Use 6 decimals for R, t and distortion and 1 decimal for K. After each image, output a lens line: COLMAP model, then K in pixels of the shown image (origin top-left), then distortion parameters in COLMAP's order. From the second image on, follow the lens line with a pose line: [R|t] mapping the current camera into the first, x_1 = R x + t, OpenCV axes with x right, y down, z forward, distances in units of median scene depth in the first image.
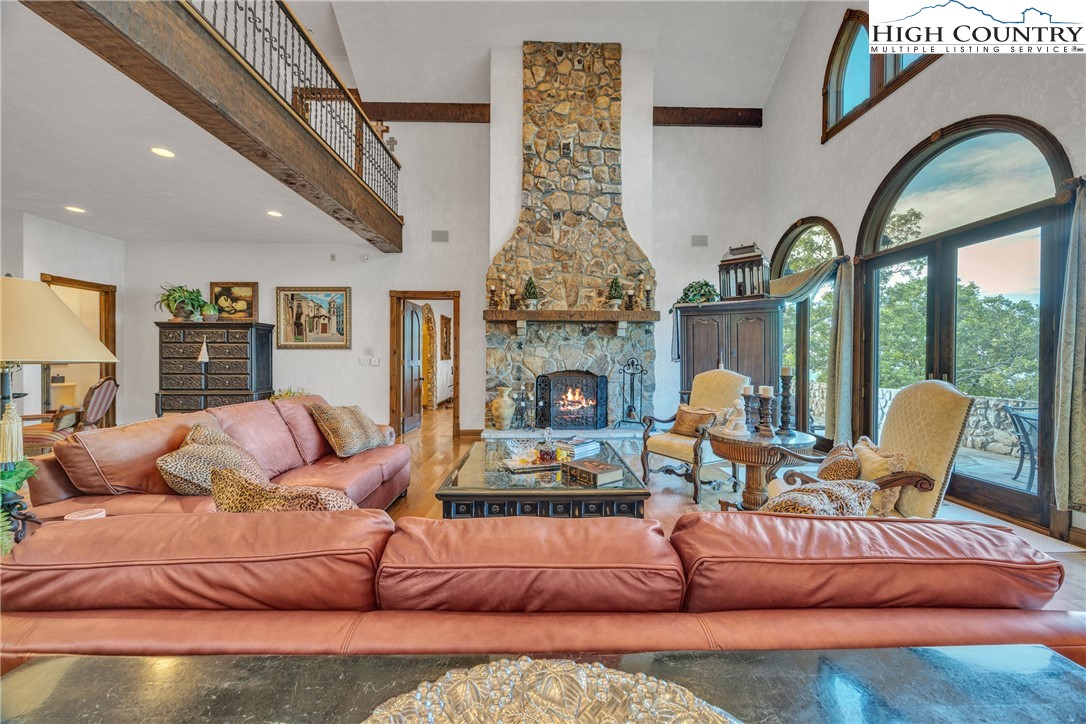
lens RADIAL K [[413.6, 0, 545.6], [0, 413.6, 359.3], [0, 0, 1]] dist [0.000407, -0.000424]
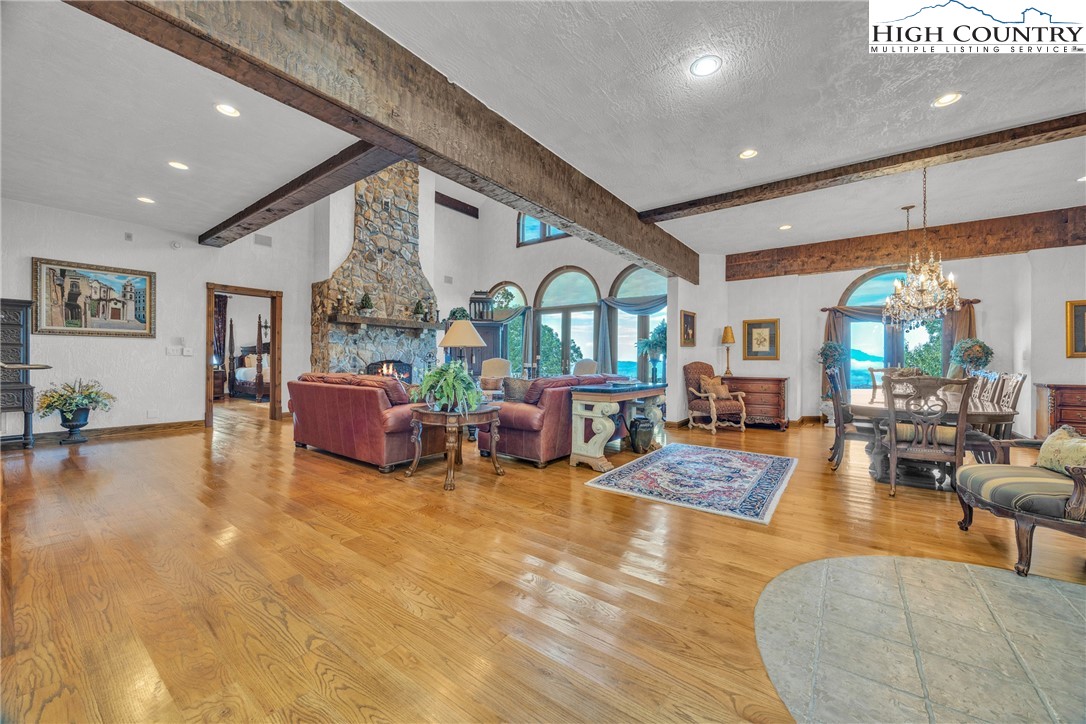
lens RADIAL K [[413.6, 0, 545.6], [0, 413.6, 359.3], [0, 0, 1]] dist [0.000407, -0.000424]
pose [[0.617776, 0.004466, 0.786341, -0.730102], [-0.004846, 0.999987, -0.001872, 0.023312], [-0.786339, -0.002654, 0.617790, -0.316335]]
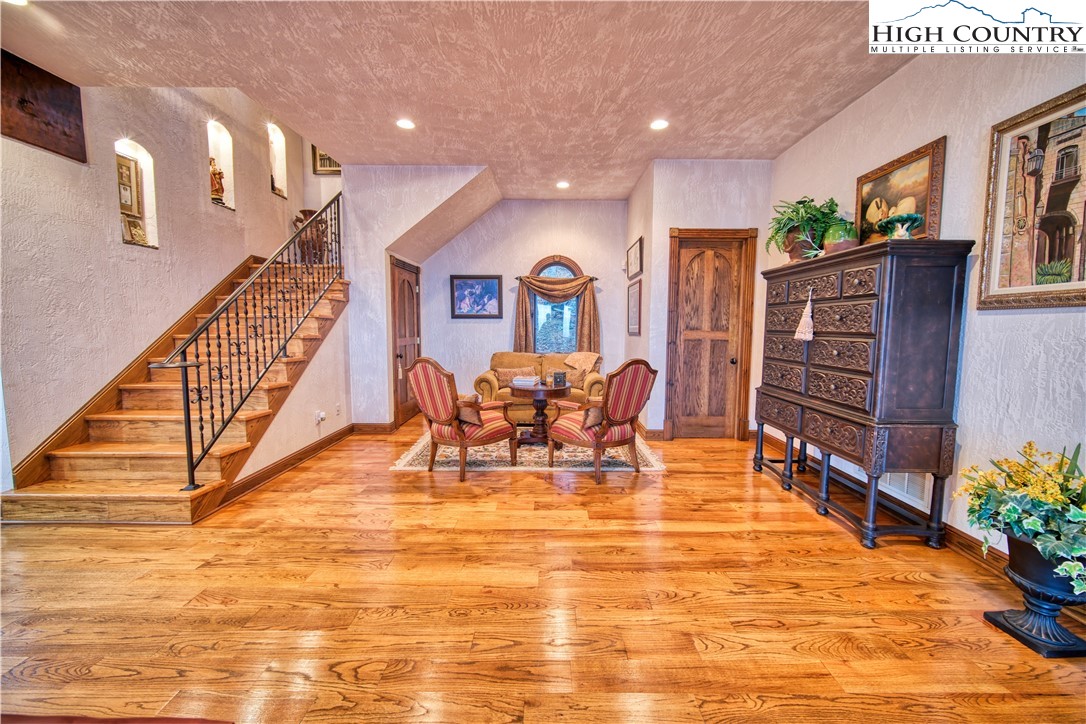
lens RADIAL K [[427.5, 0, 548.4], [0, 427.5, 362.8], [0, 0, 1]] dist [-0.003156, 0.000175]
pose [[-0.024713, 0.084298, -0.996134, -0.302970], [-0.006709, 0.996402, 0.084487, -0.008724], [0.999672, 0.008771, -0.024058, 0.706546]]
